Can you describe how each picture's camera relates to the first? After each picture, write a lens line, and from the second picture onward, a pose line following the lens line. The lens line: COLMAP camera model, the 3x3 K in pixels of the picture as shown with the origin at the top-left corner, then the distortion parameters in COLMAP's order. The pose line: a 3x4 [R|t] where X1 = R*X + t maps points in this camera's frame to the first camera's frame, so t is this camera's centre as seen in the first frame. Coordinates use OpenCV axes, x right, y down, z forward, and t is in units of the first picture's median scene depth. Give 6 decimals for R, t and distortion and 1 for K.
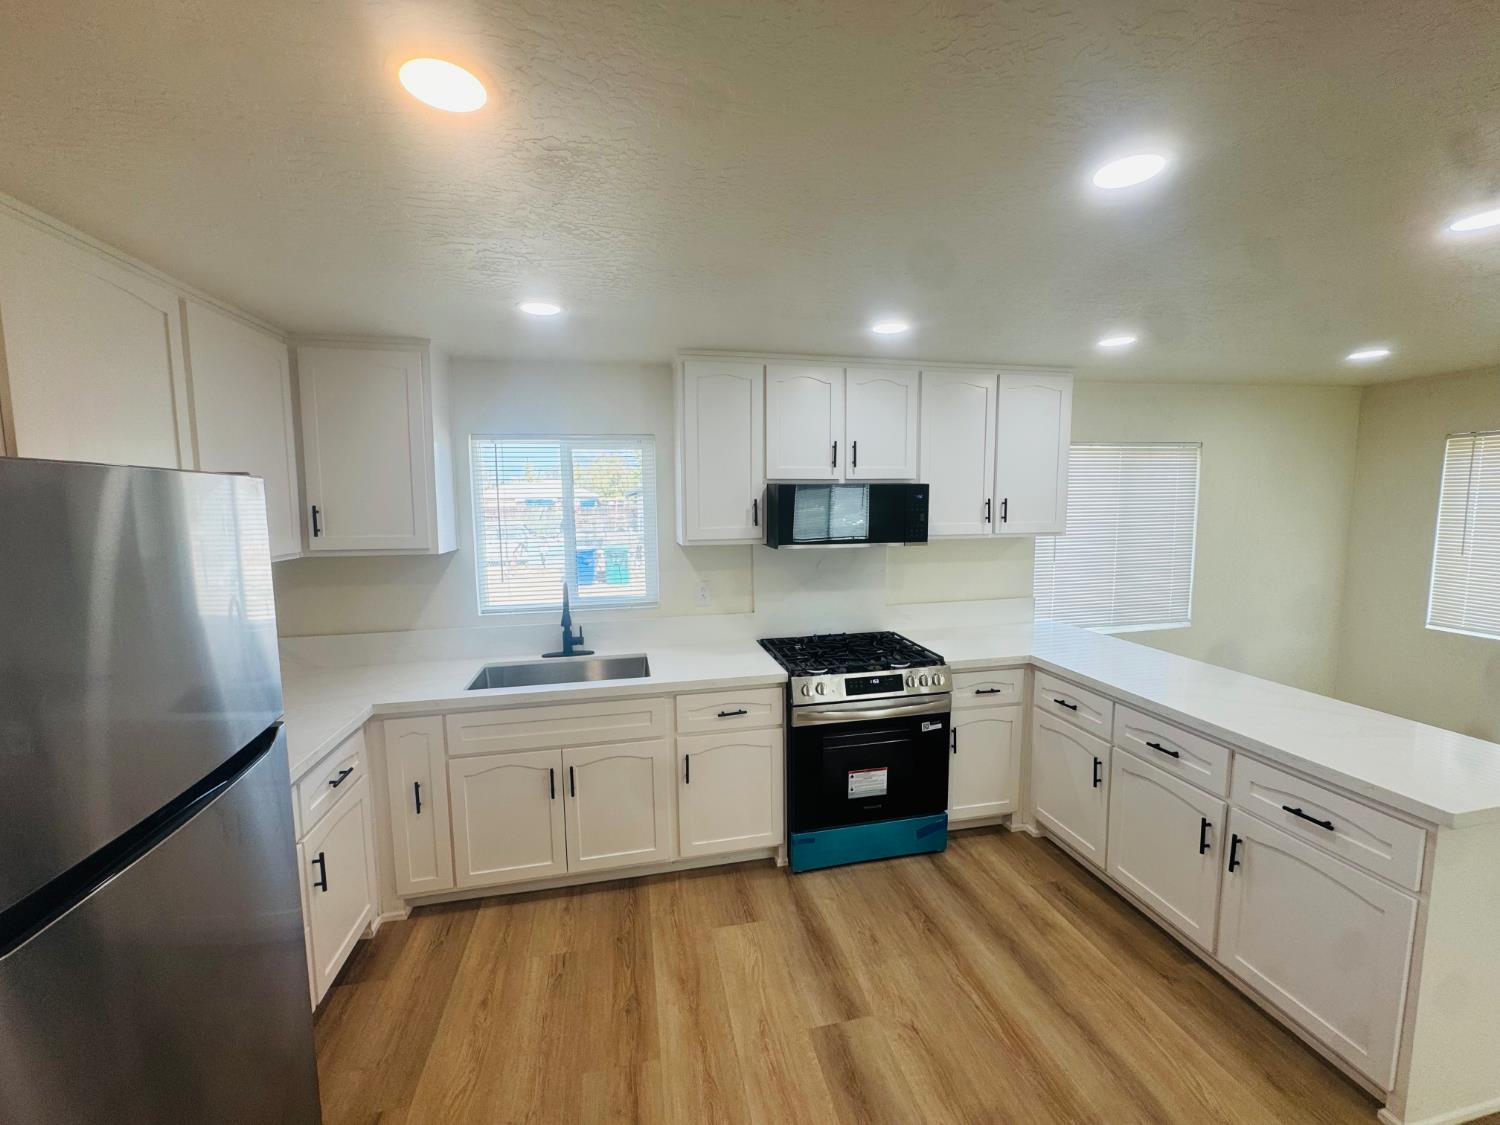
lens RADIAL K [[599.5, 0, 748.4], [0, 599.5, 561.5], [0, 0, 1]] dist [-0.005261, 0.000541]
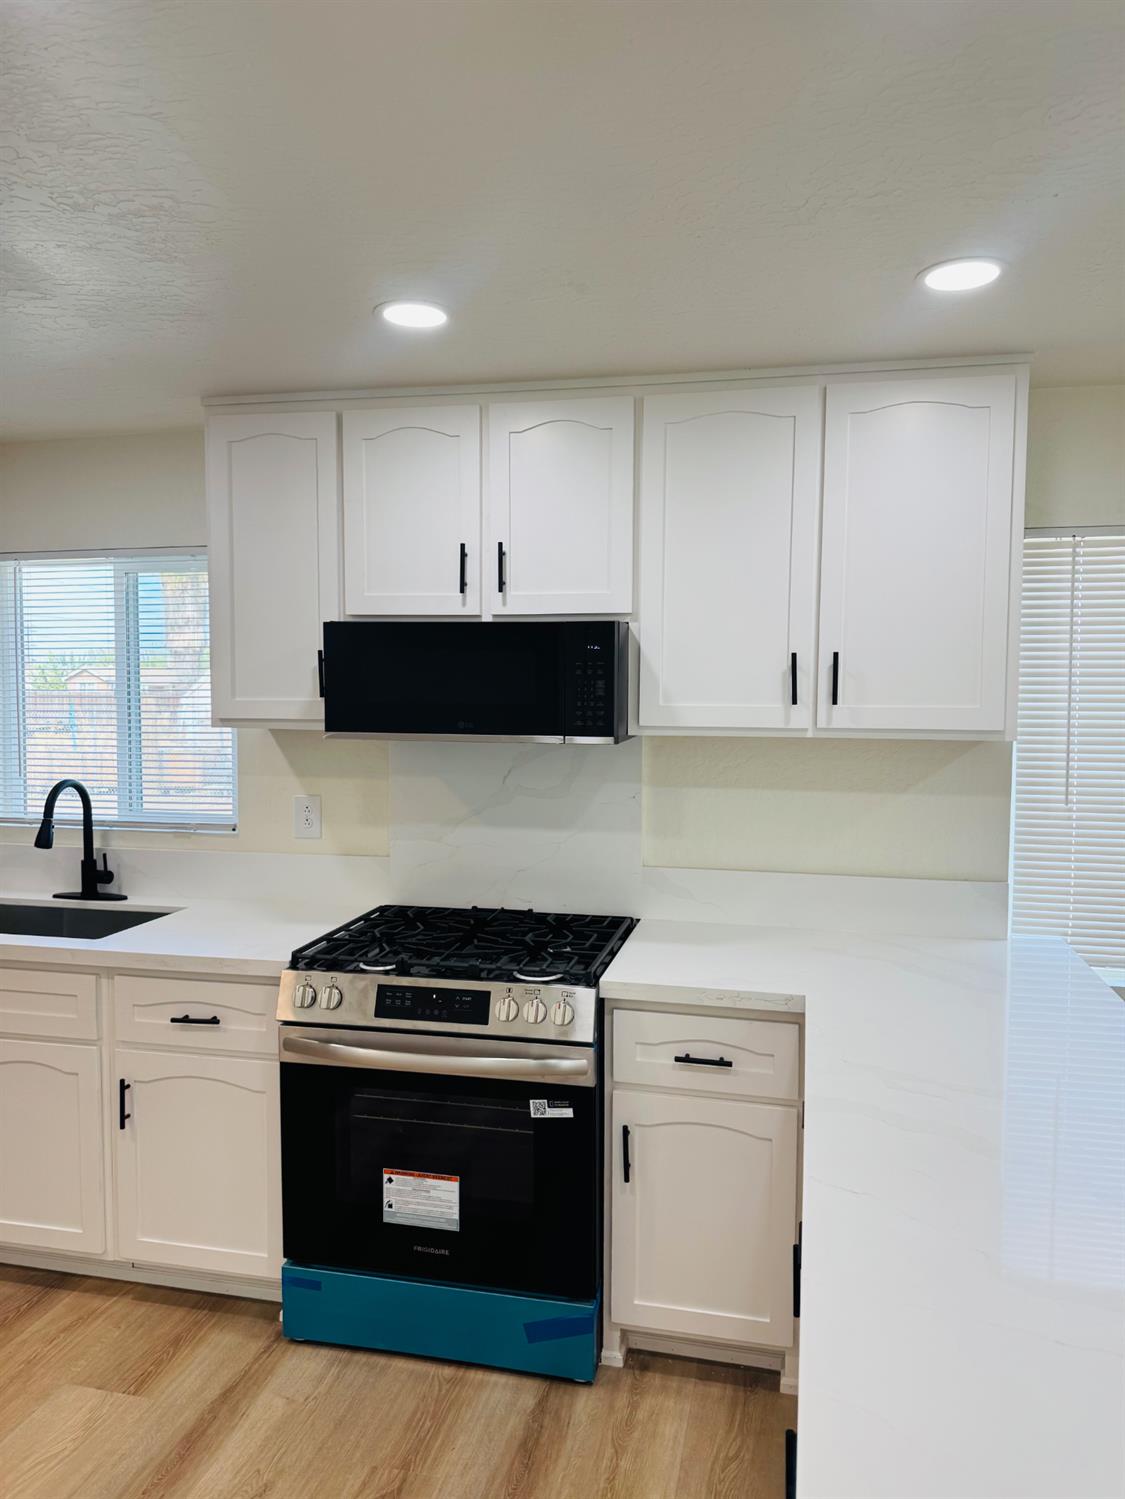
lens RADIAL K [[1055.7, 0, 562.3], [0, 1055.7, 751.8], [0, 0, 1]] dist [0.037151, -0.049023]
pose [[0.907533, 0.040230, -0.418050, 0.675505], [-0.057535, 0.997926, -0.028869, 0.007518], [0.416022, 0.050253, 0.907965, 0.208925]]
